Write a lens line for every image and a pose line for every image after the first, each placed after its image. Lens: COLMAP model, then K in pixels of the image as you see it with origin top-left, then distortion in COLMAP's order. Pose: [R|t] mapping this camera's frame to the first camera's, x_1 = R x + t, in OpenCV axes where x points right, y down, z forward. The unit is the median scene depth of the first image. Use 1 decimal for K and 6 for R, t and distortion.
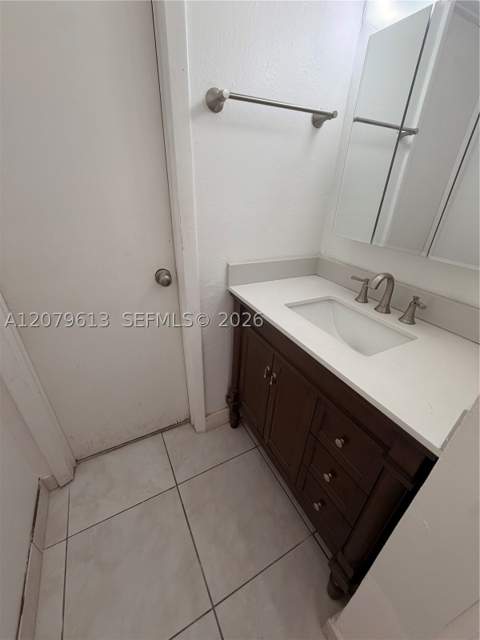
lens RADIAL K [[256.6, 0, 240.3], [0, 256.6, 318.6], [0, 0, 1]] dist [0.001153, 0.000762]
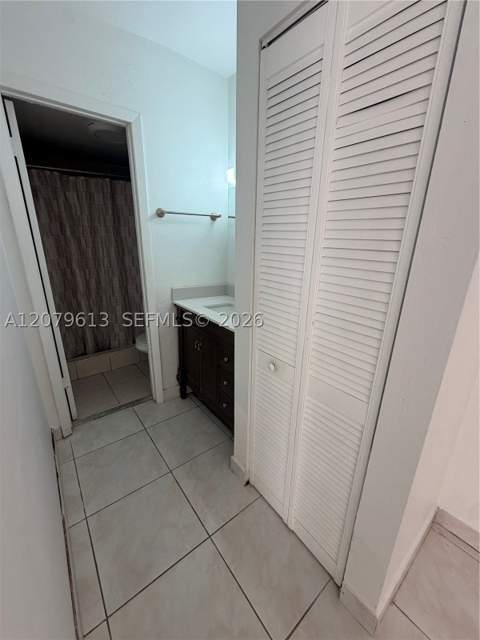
lens RADIAL K [[256.6, 0, 242.3], [0, 256.6, 320.2], [0, 0, 1]] dist [0.001153, 0.000762]
pose [[0.984245, -0.059460, 0.166513, 0.130772], [0.086186, 0.983640, -0.158190, 0.353872], [-0.154383, 0.170049, 0.973267, -0.840245]]
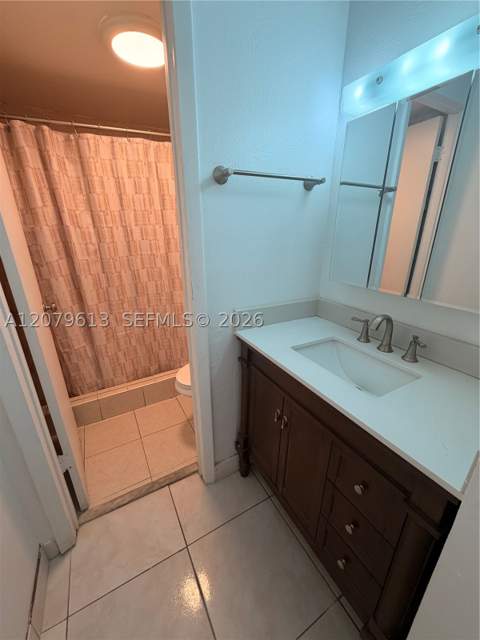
lens RADIAL K [[256.6, 0, 240.7], [0, 256.6, 319.1], [0, 0, 1]] dist [0.001153, 0.000762]
pose [[0.999203, -0.039071, 0.008227, -0.033699], [0.039848, 0.988806, -0.143790, -0.025680], [-0.002517, 0.144003, 0.989574, -0.045913]]
